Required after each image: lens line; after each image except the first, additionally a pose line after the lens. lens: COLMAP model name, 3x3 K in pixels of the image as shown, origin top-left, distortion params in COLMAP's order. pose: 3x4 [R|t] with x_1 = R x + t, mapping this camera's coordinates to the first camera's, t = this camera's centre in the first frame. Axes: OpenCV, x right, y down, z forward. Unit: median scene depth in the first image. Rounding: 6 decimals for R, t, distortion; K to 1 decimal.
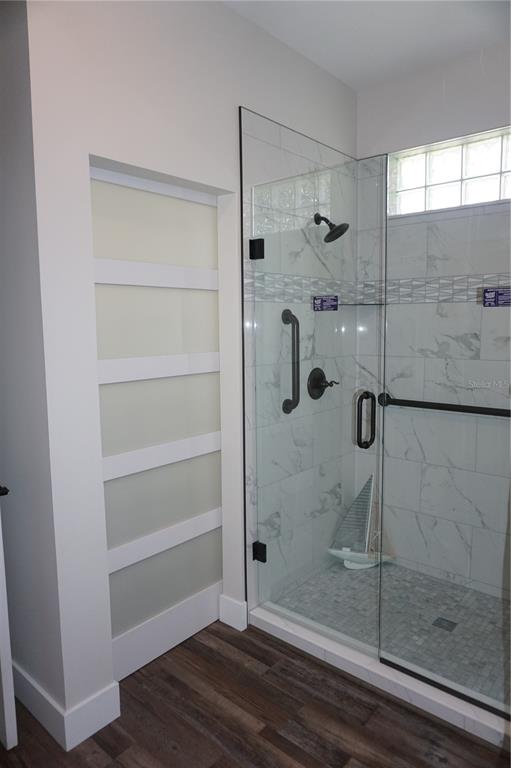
lens RADIAL K [[519.8, 0, 258.2], [0, 519.8, 385.4], [0, 0, 1]] dist [-0.039837, 0.022514]
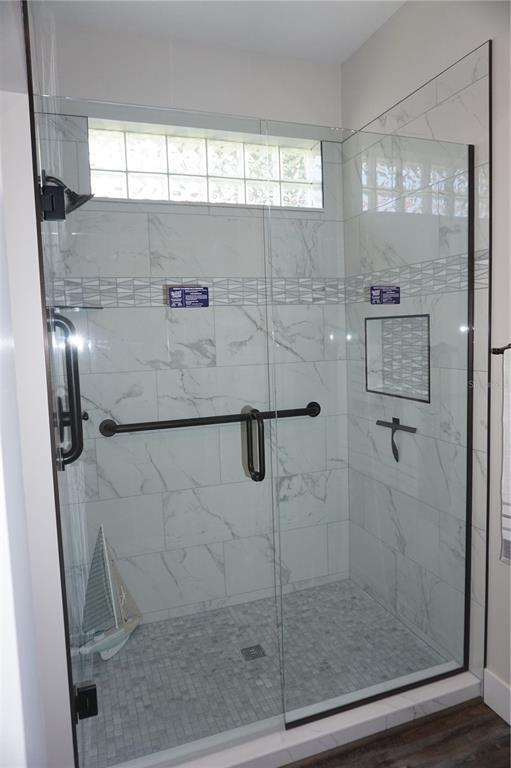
lens RADIAL K [[519.8, 0, 256.3], [0, 519.8, 378.7], [0, 0, 1]] dist [-0.039837, 0.022514]
pose [[0.486742, -0.094630, 0.868405, -0.357232], [0.132106, 0.990656, 0.033906, -0.048849], [-0.863499, 0.098218, 0.494694, 0.447788]]
